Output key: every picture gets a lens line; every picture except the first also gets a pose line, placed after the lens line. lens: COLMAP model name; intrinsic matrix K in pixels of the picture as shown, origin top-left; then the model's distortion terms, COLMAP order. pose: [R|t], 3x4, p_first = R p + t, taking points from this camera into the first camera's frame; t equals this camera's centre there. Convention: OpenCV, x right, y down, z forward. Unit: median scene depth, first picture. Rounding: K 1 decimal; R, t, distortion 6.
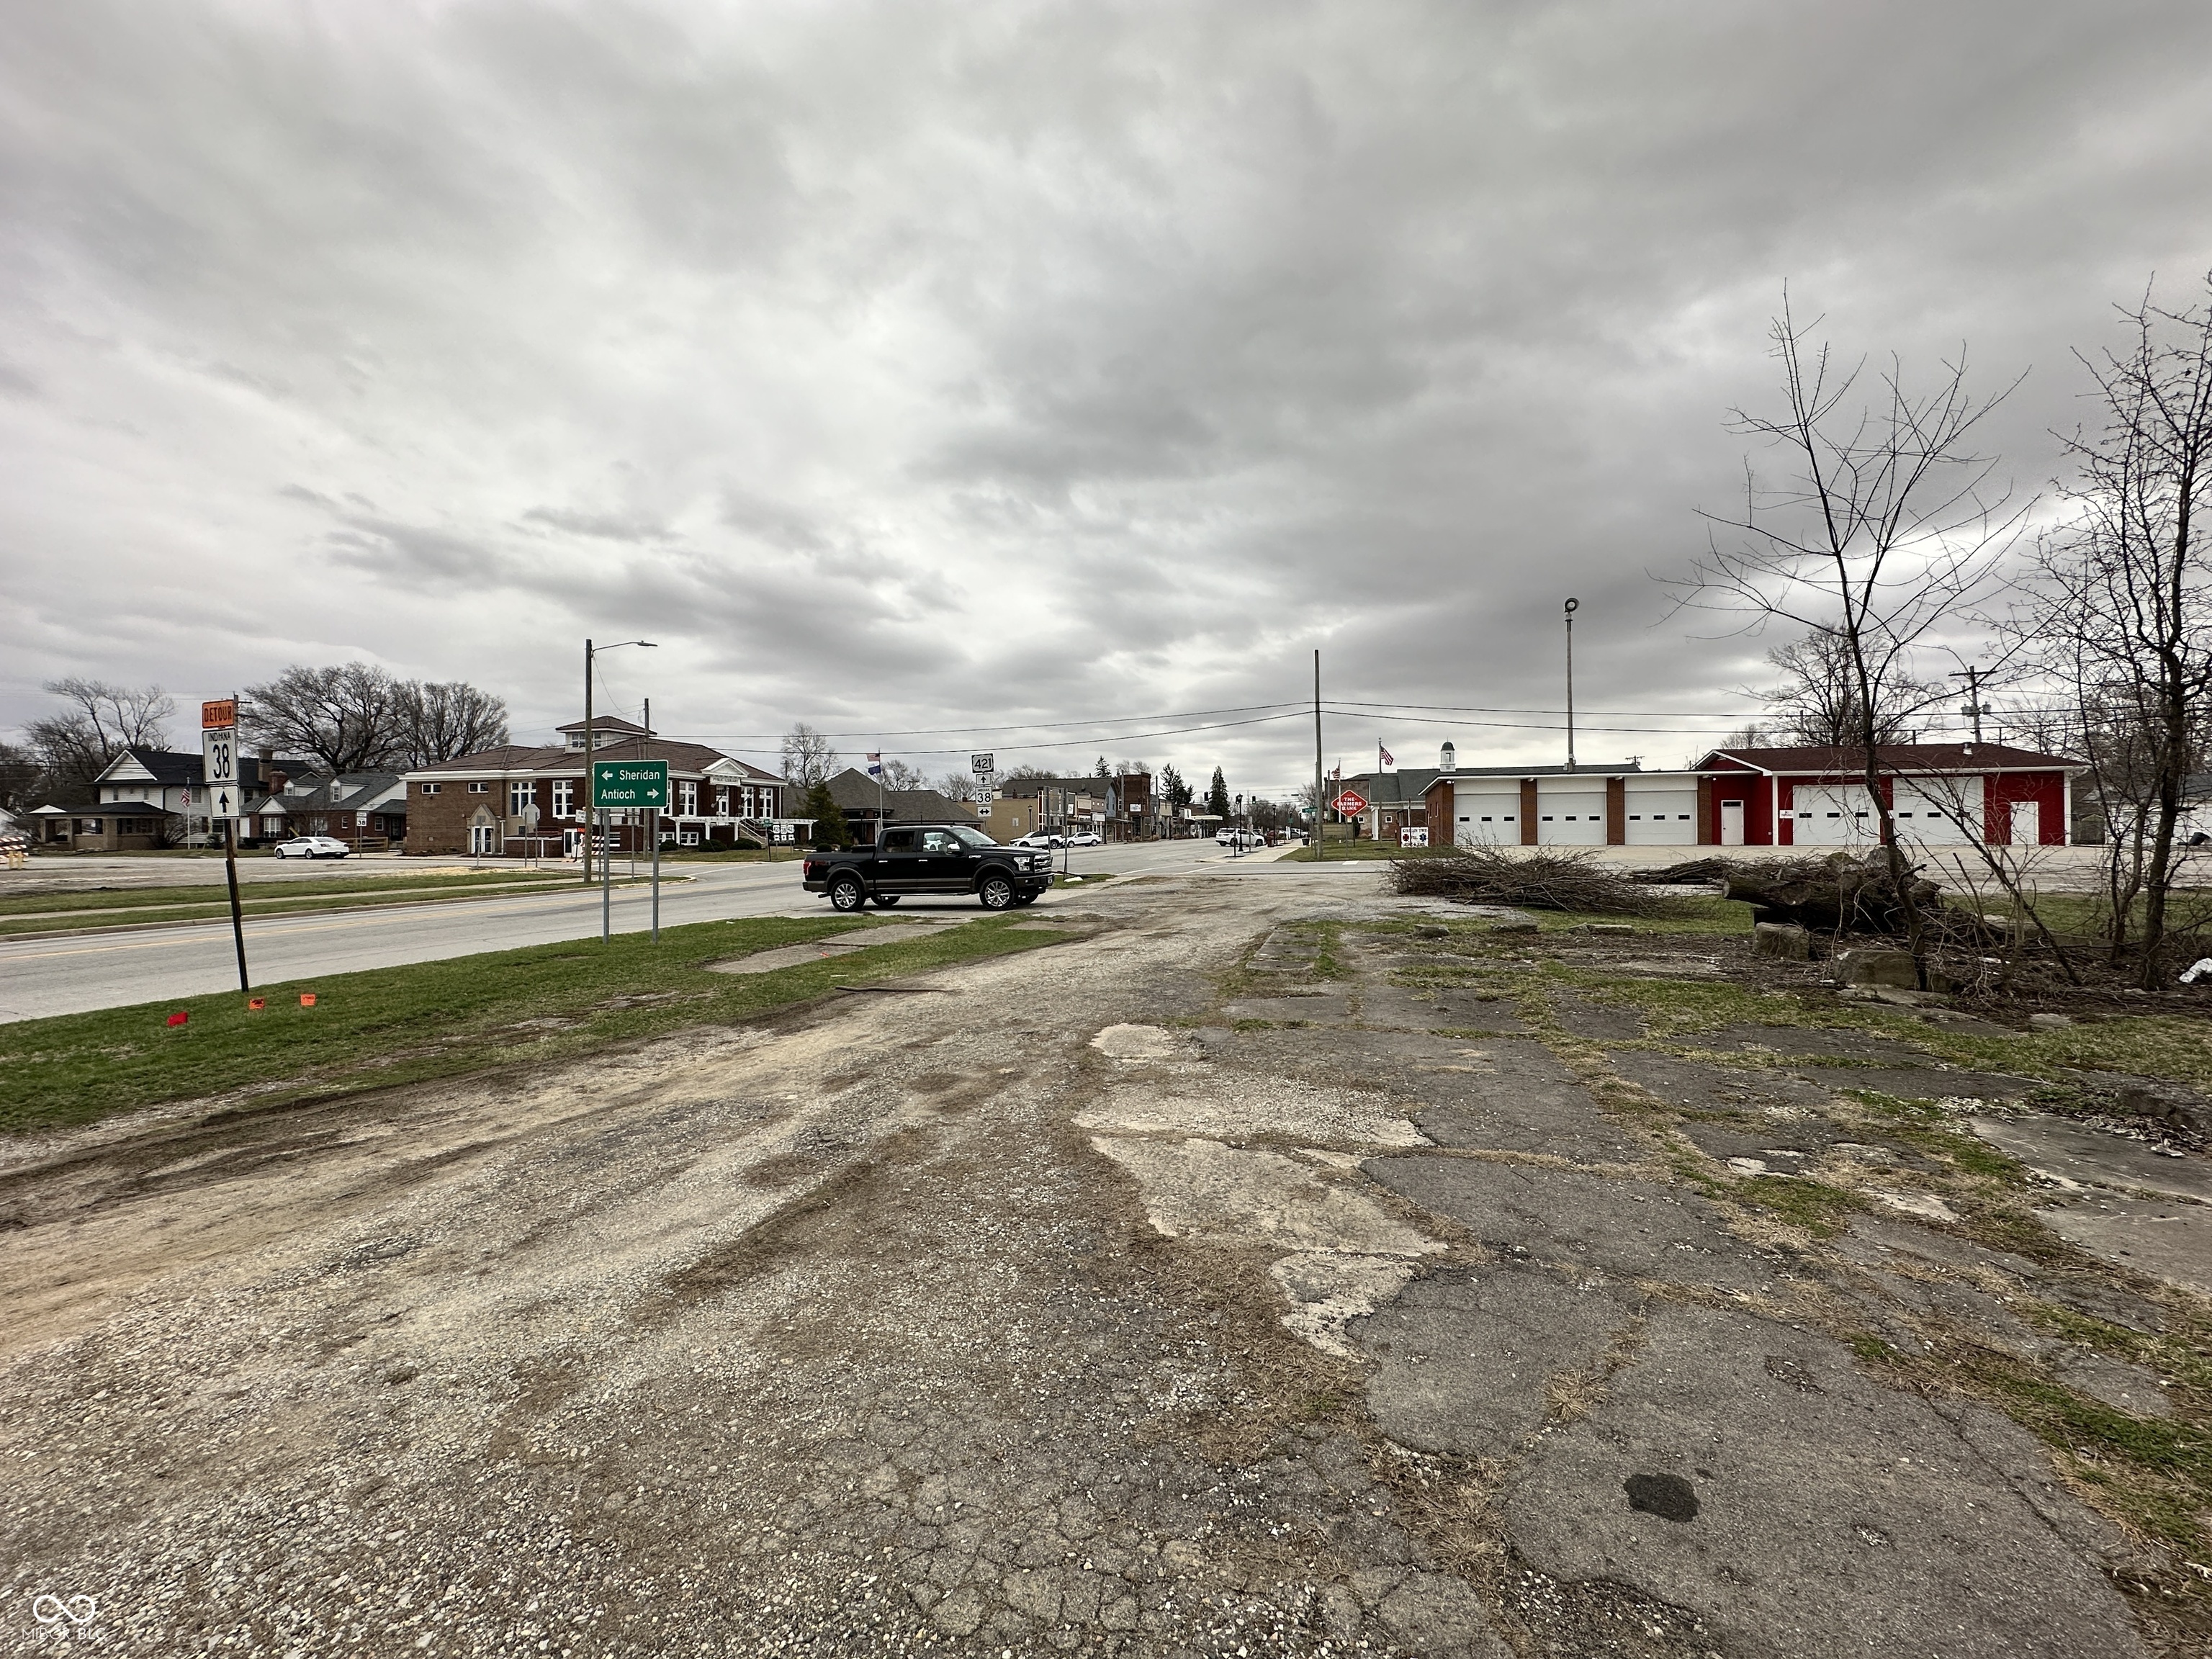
lens RADIAL K [[881.3, 0, 1106.0], [0, 881.3, 829.5], [0, 0, 1]] dist [0.000621, 0.000075]
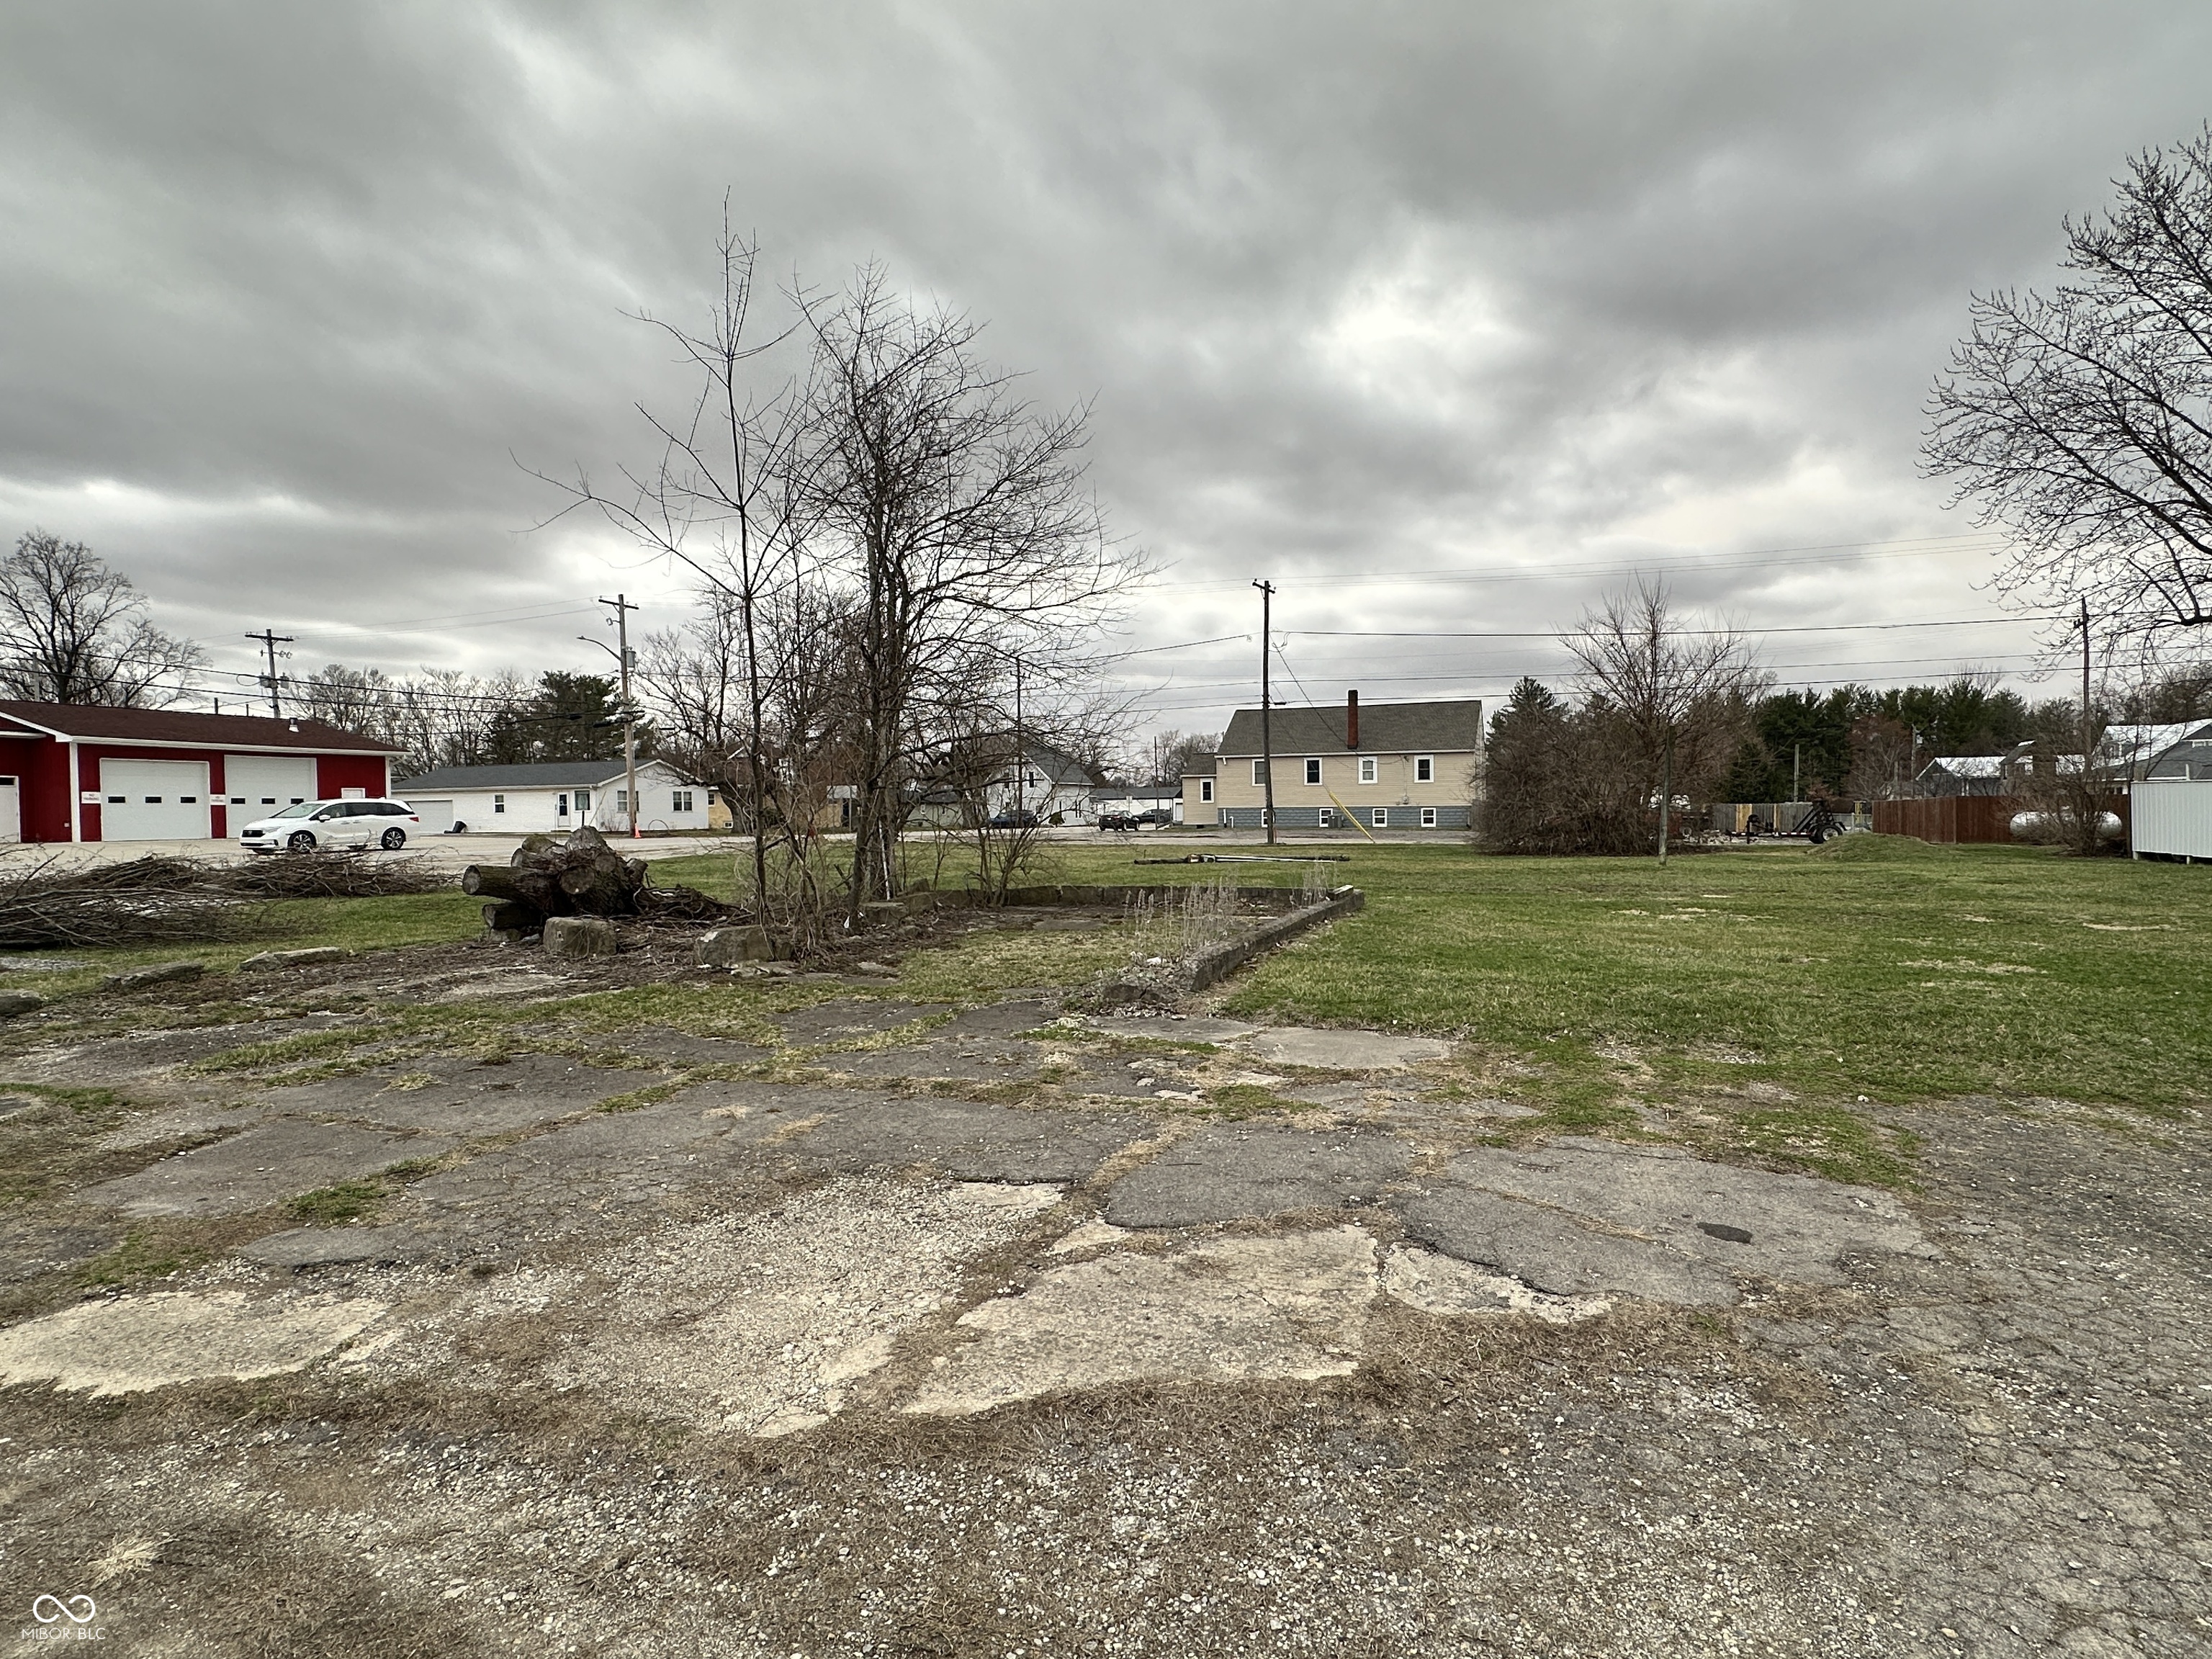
lens RADIAL K [[1151.7, 0, 1106.0], [0, 1151.7, 829.5], [0, 0, 1]] dist [0.000305, -0.000601]
pose [[0.103823, -0.011647, 0.994528, -0.338143], [0.006736, 0.999917, 0.011007, 0.018383], [-0.994573, 0.005557, 0.103893, 0.458771]]
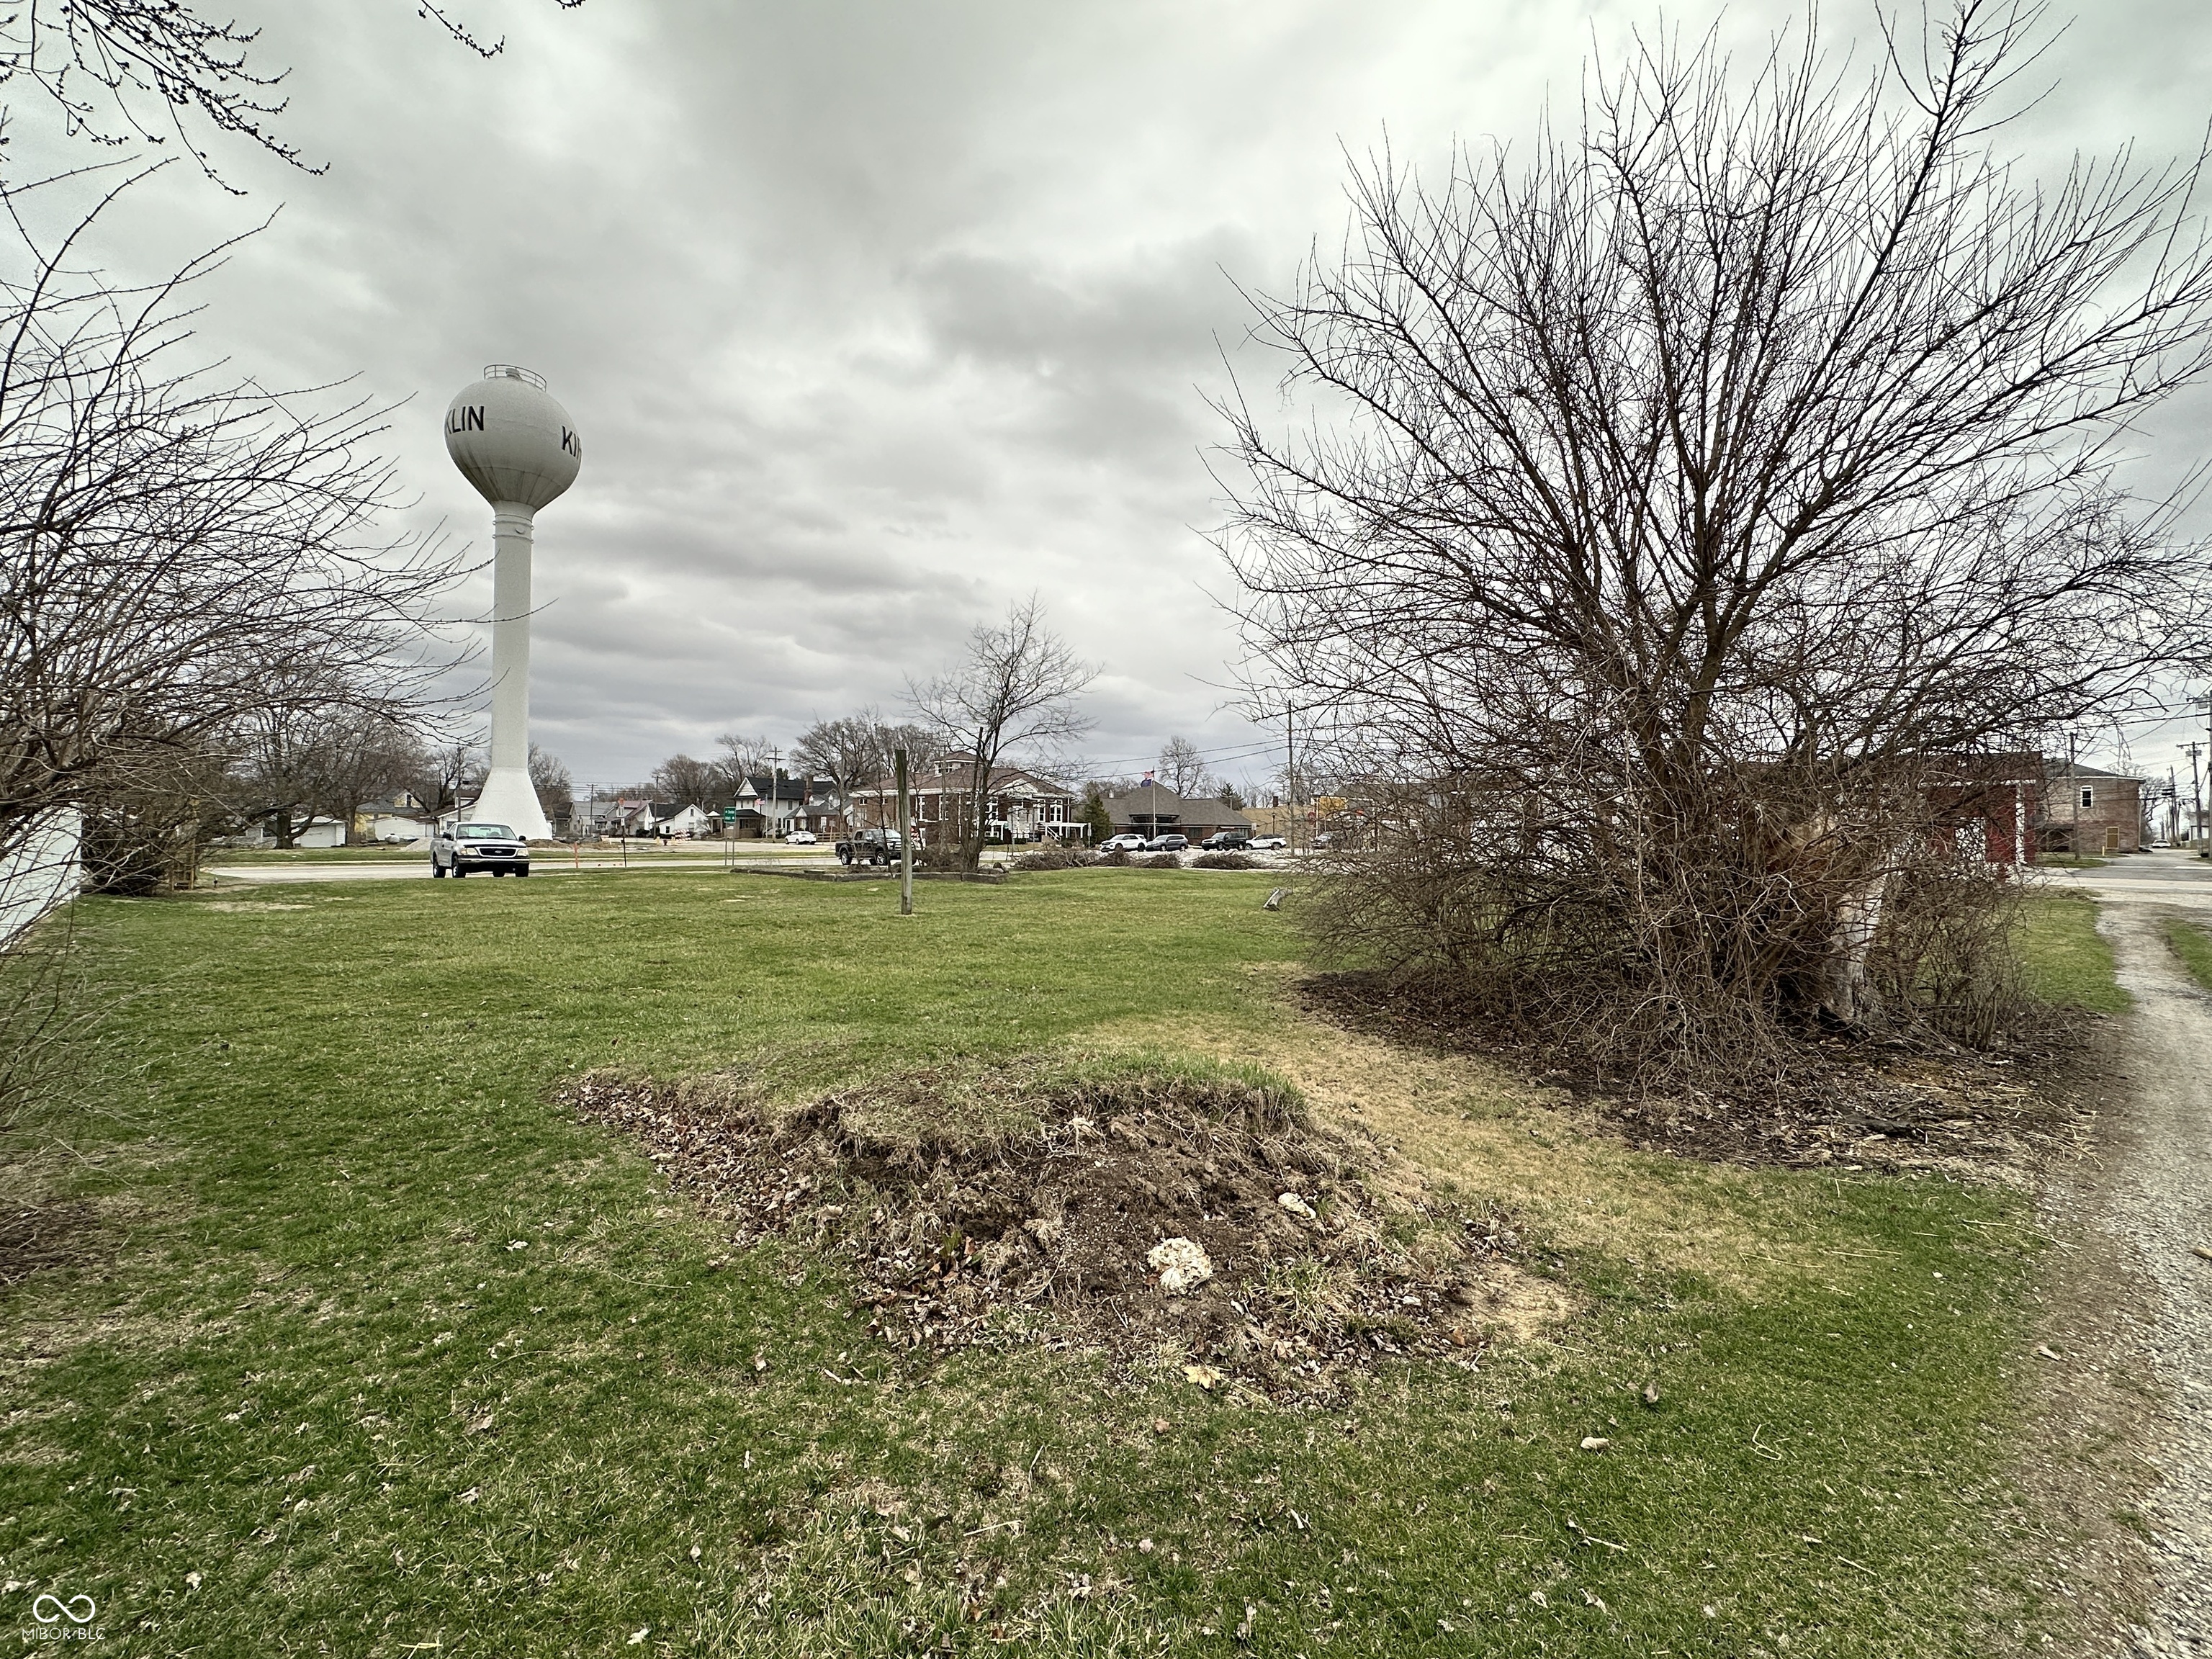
lens RADIAL K [[971.4, 0, 1106.0], [0, 971.4, 829.5], [0, 0, 1]] dist [0.000775, 0.000083]
pose [[0.856766, 0.011888, -0.515568, 3.750959], [-0.013187, 0.999912, 0.001143, -0.032945], [0.515537, 0.005820, 0.856848, -1.980271]]
